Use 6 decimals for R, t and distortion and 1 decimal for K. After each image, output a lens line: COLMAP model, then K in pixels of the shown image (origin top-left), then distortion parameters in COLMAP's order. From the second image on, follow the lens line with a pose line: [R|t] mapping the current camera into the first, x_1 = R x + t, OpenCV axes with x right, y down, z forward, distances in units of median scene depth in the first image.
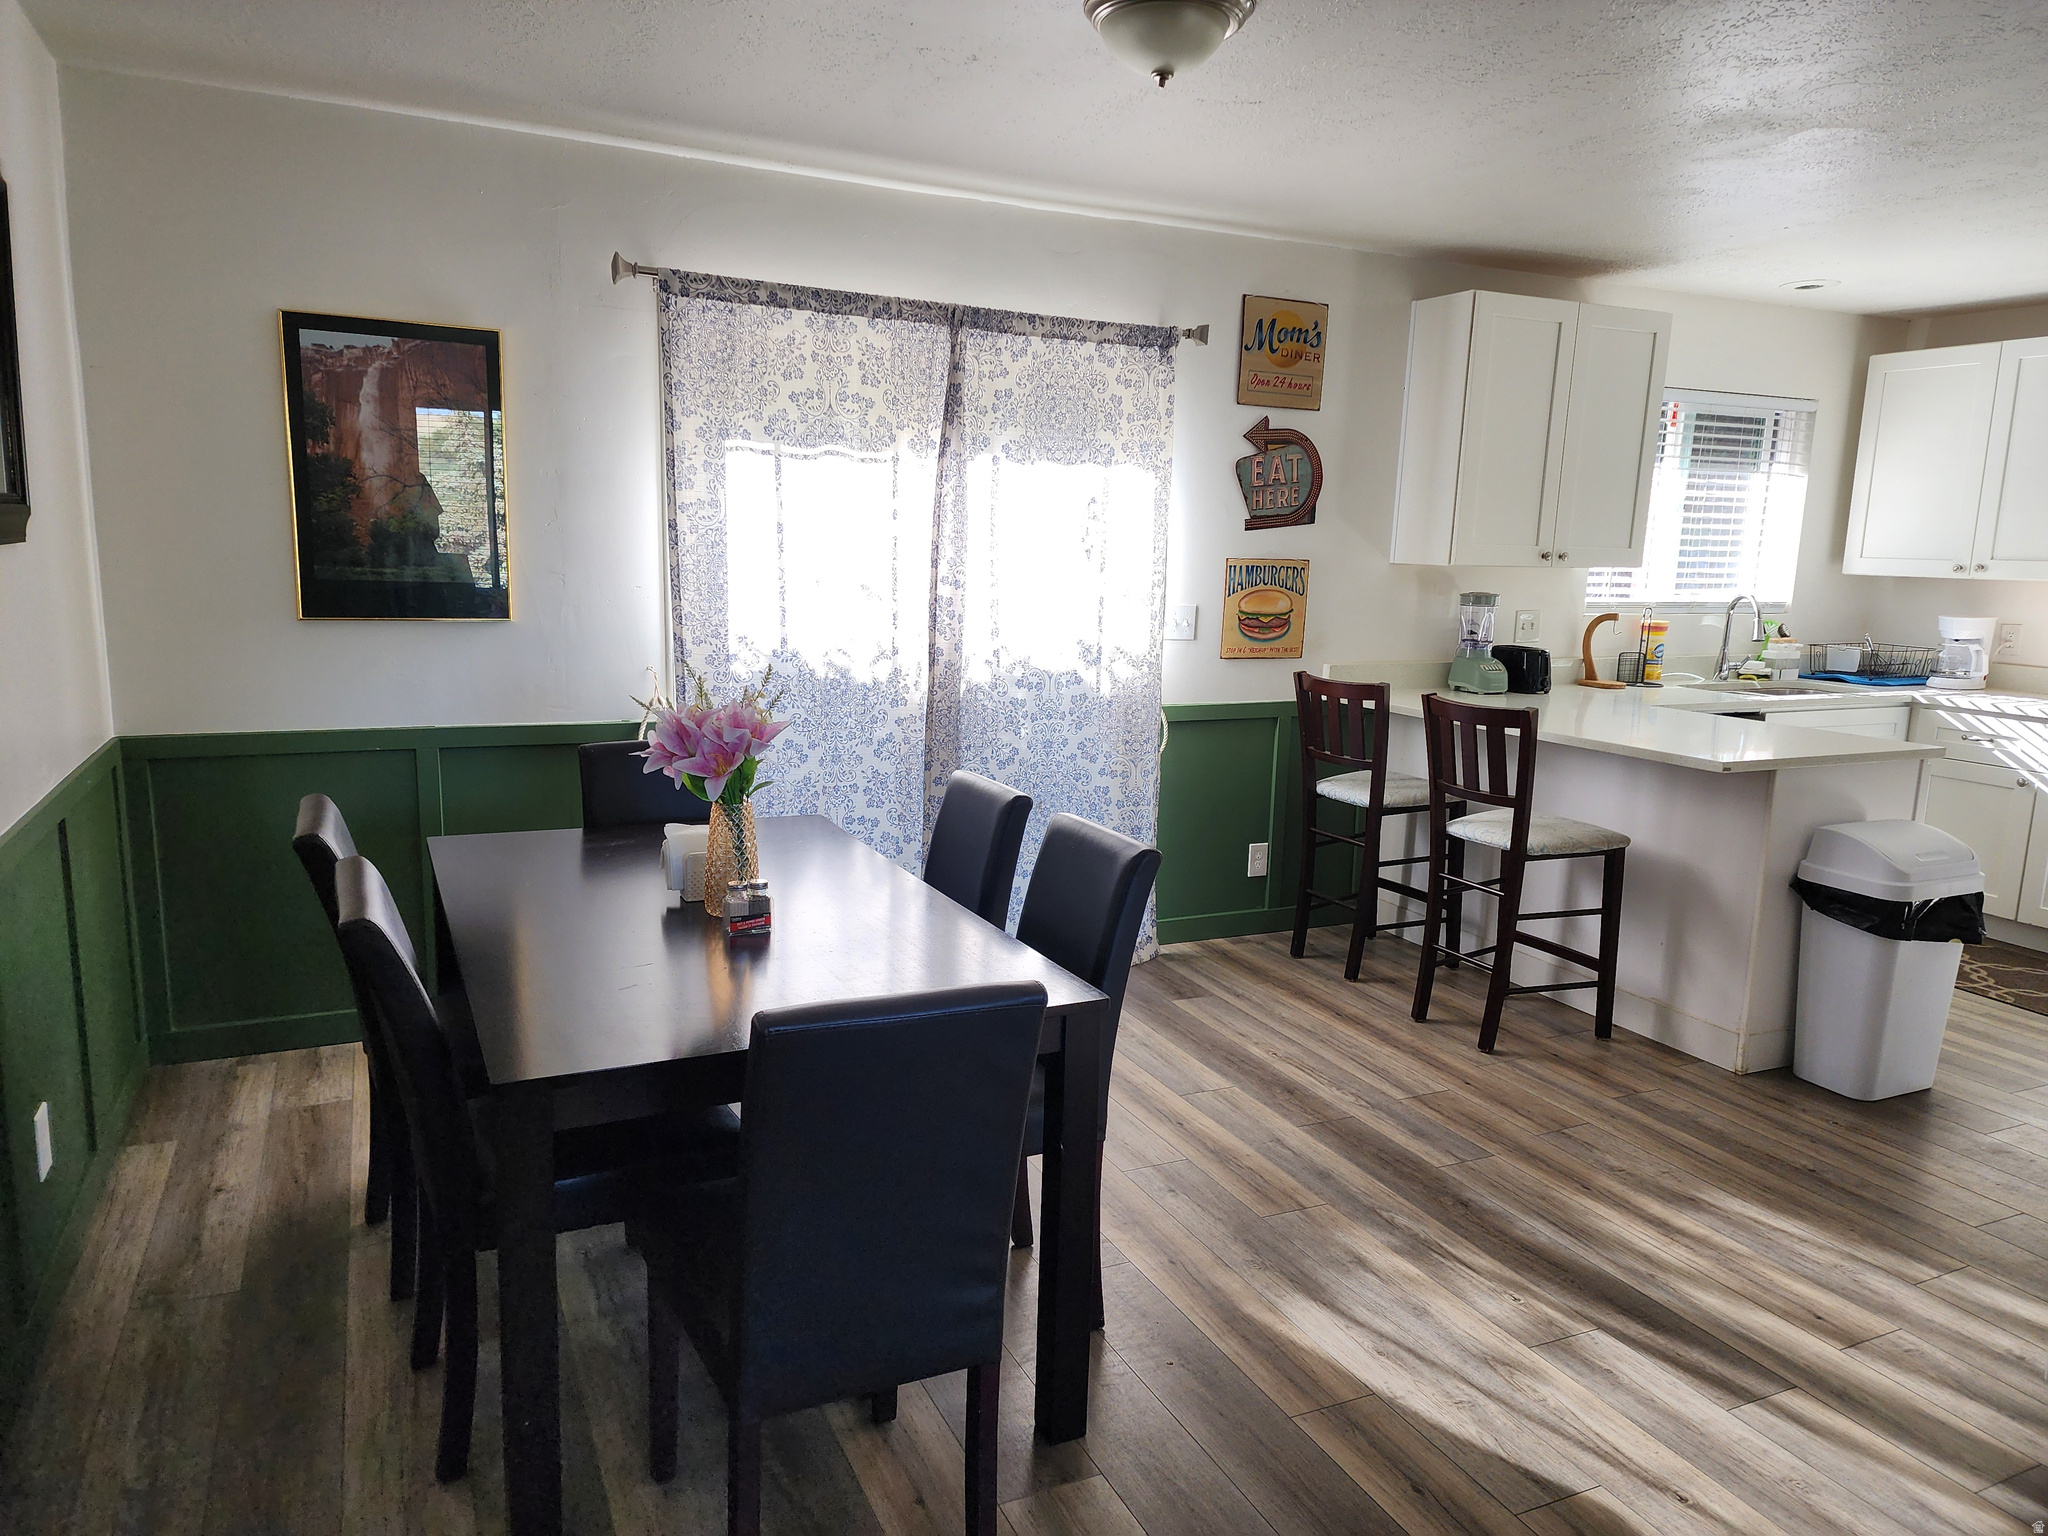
lens RADIAL K [[1373.2, 0, 1016.7], [0, 1373.2, 786.2], [0, 0, 1]] dist [0.069786, -0.064824]
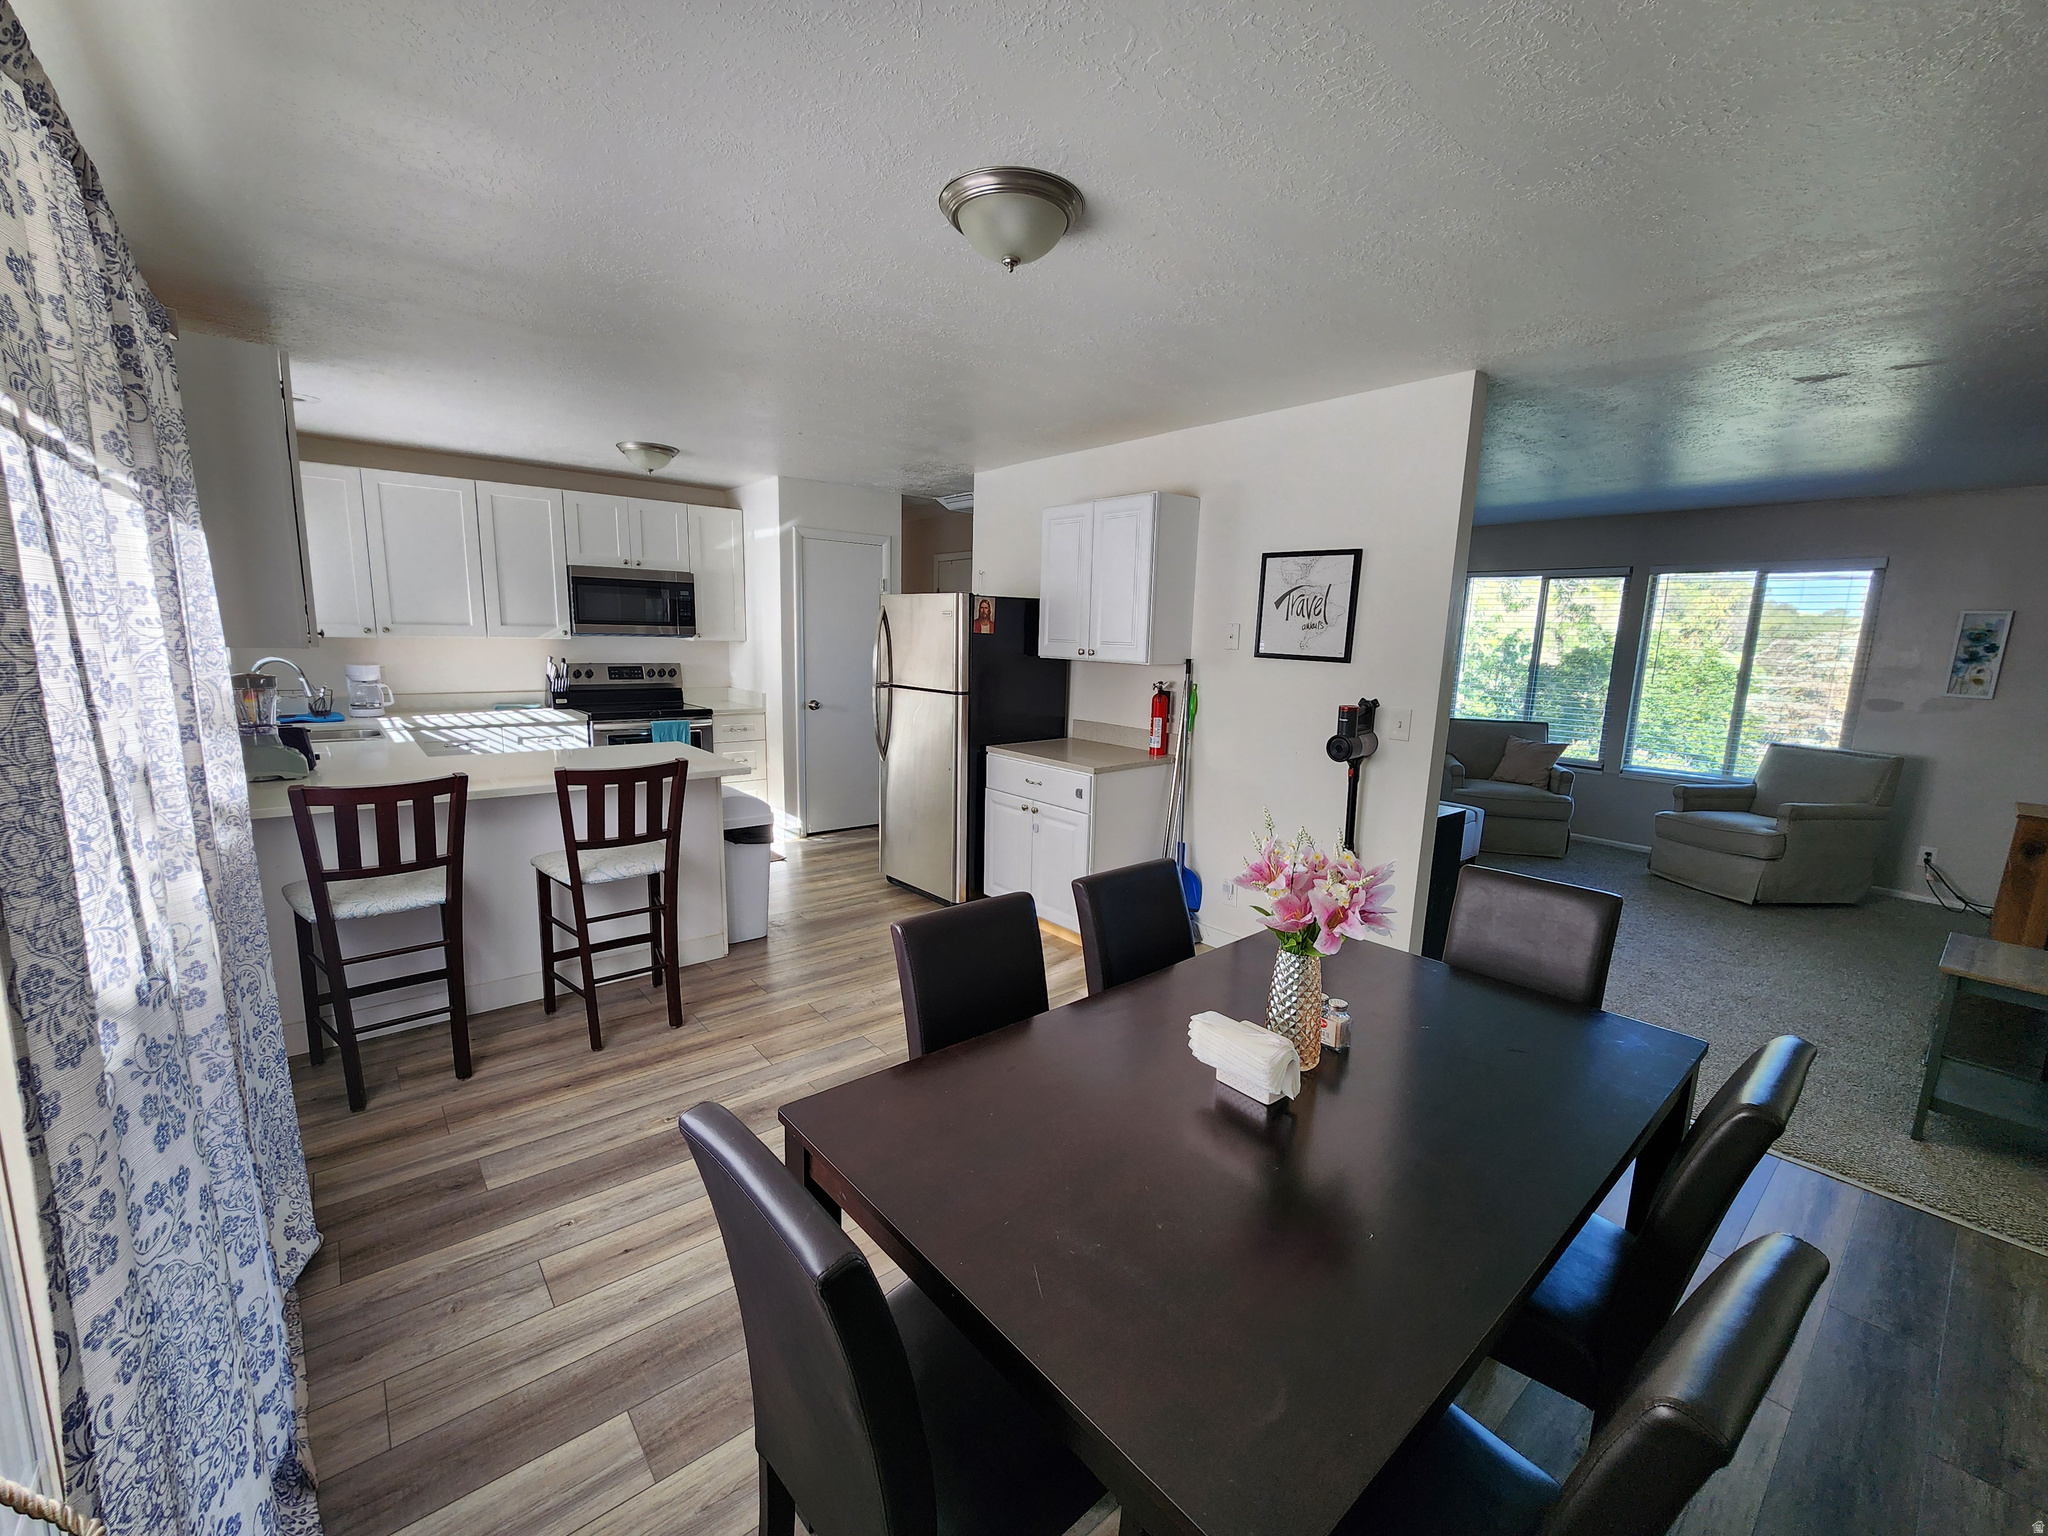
lens RADIAL K [[846.7, 0, 1020.2], [0, 846.7, 777.0], [0, 0, 1]] dist [0.001559, 0.000155]
pose [[-0.258578, -0.197033, 0.945682, -0.405003], [0.140829, 0.960829, 0.238696, -0.159678], [-0.955670, 0.194901, -0.220702, 0.758928]]
